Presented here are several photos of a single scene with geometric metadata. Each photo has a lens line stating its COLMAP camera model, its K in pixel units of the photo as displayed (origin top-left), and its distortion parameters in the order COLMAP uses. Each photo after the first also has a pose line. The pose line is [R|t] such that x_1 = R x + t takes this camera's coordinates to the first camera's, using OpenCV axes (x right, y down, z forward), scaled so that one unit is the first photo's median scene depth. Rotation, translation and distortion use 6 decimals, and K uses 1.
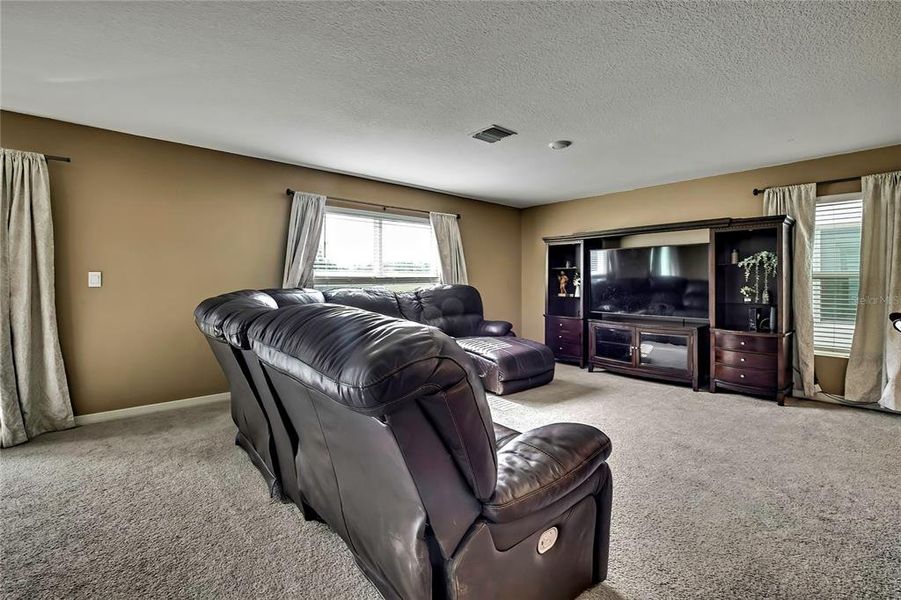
lens RADIAL K [[395.0, 0, 455.0], [0, 395.0, 271.7], [0, 0, 1]] dist [-0.002517, -0.000489]
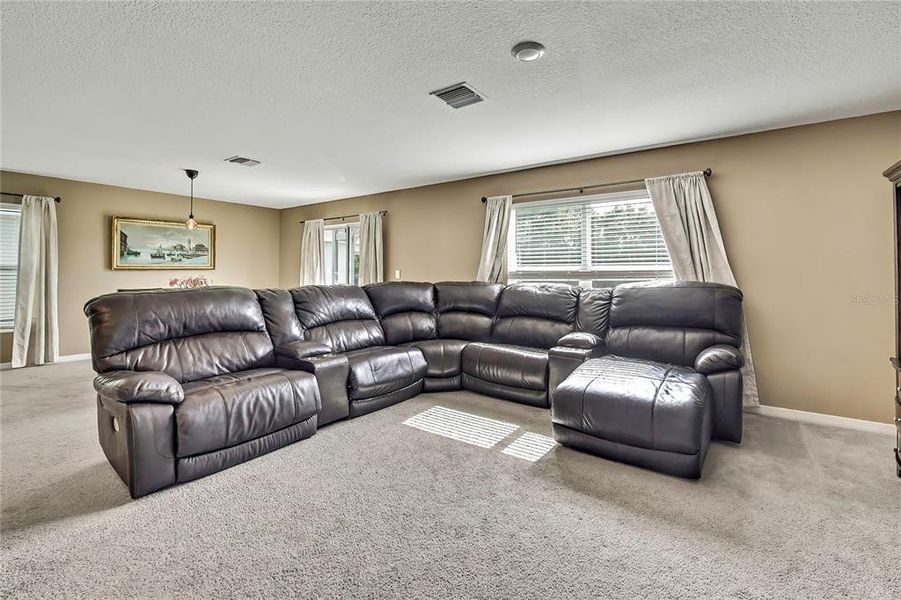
lens RADIAL K [[395.0, 0, 455.0], [0, 395.0, 271.7], [0, 0, 1]] dist [-0.002517, -0.000489]
pose [[0.254948, -0.009530, -0.966908, 0.663609], [0.023368, 0.999720, -0.003692, 0.014483], [0.966672, -0.021654, 0.255100, 0.582258]]
